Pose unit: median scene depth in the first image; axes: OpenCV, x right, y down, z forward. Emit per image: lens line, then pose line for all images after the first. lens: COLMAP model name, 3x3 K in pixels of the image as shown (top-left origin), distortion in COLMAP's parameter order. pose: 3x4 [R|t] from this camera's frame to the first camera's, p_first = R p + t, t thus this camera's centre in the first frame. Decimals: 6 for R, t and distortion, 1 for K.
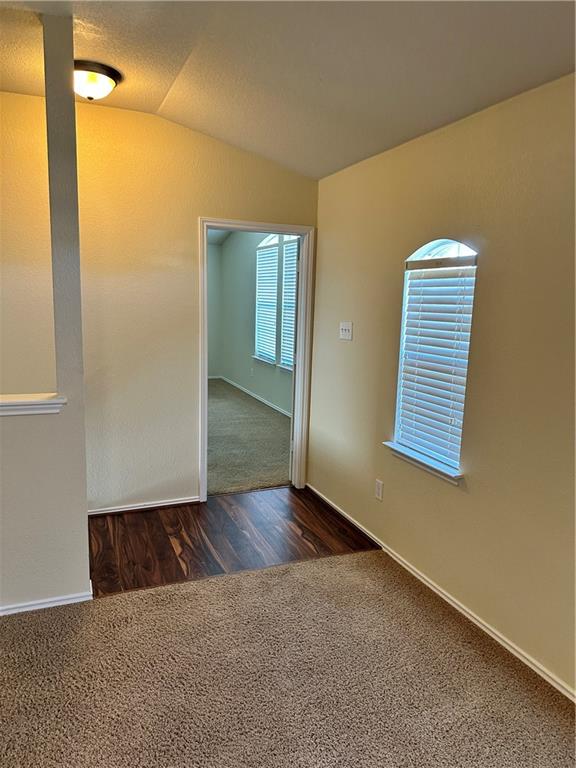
lens RADIAL K [[537.0, 0, 284.1], [0, 537.0, 380.4], [0, 0, 1]] dist [0.011735, -0.000963]
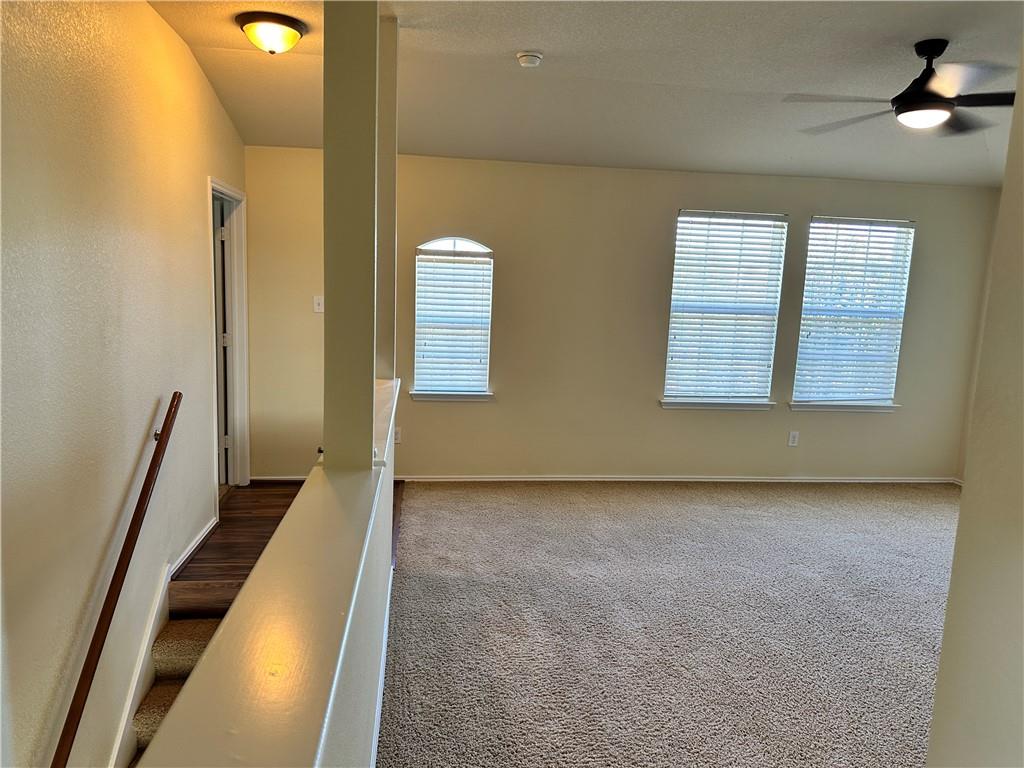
lens RADIAL K [[727.3, 0, 512.0], [0, 727.3, 384.0], [0, 0, 1]] dist [-0.007255, -0.006834]
pose [[0.236395, -0.141398, 0.961314, -1.322533], [0.123402, 0.985713, 0.114642, -0.064578], [-0.963789, 0.091528, 0.250467, 0.334327]]
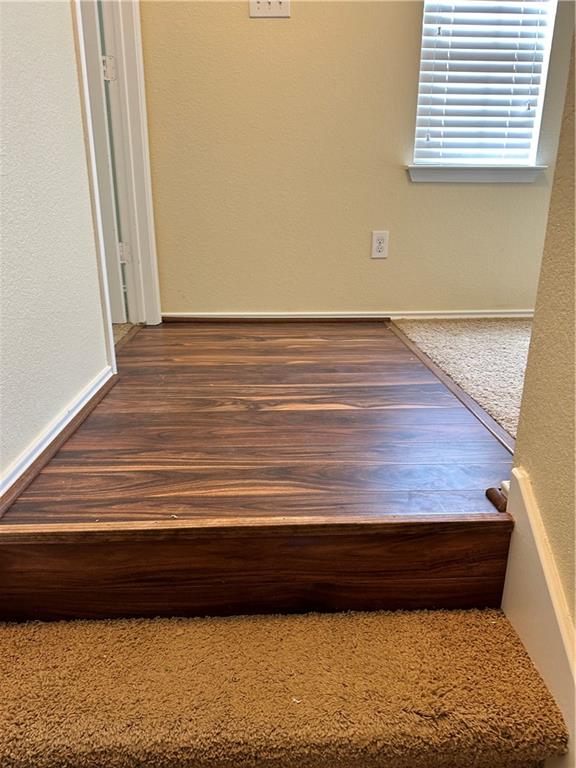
lens RADIAL K [[545.4, 0, 286.1], [0, 545.4, 380.0], [0, 0, 1]] dist [-0.007255, -0.006834]
pose [[0.319055, -0.297411, 0.899861, -0.617798], [0.154899, 0.953082, 0.260080, 0.168072], [-0.934992, 0.056407, 0.350154, 0.879637]]
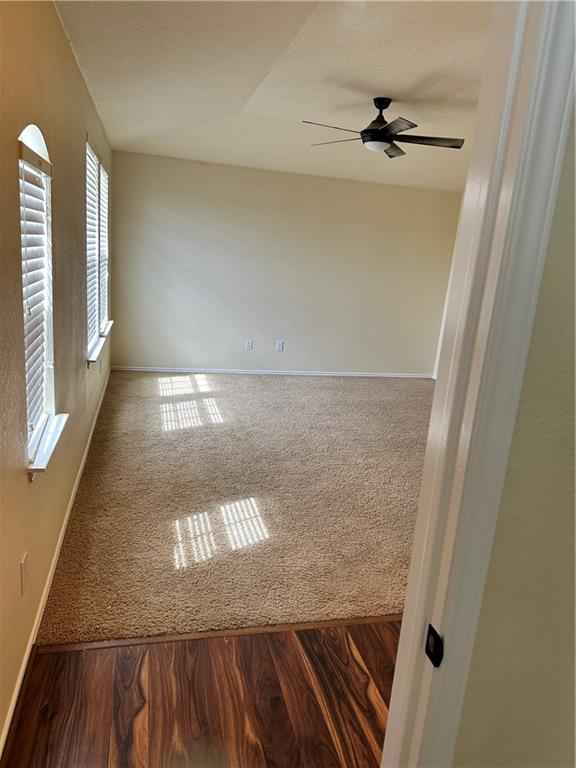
lens RADIAL K [[545.4, 0, 286.1], [0, 545.4, 380.0], [0, 0, 1]] dist [-0.007255, -0.006834]
pose [[-0.988068, -0.098883, 0.118087, -0.138743], [-0.045619, 0.920179, 0.388830, -0.210000], [-0.147110, 0.378804, -0.913710, 1.415570]]
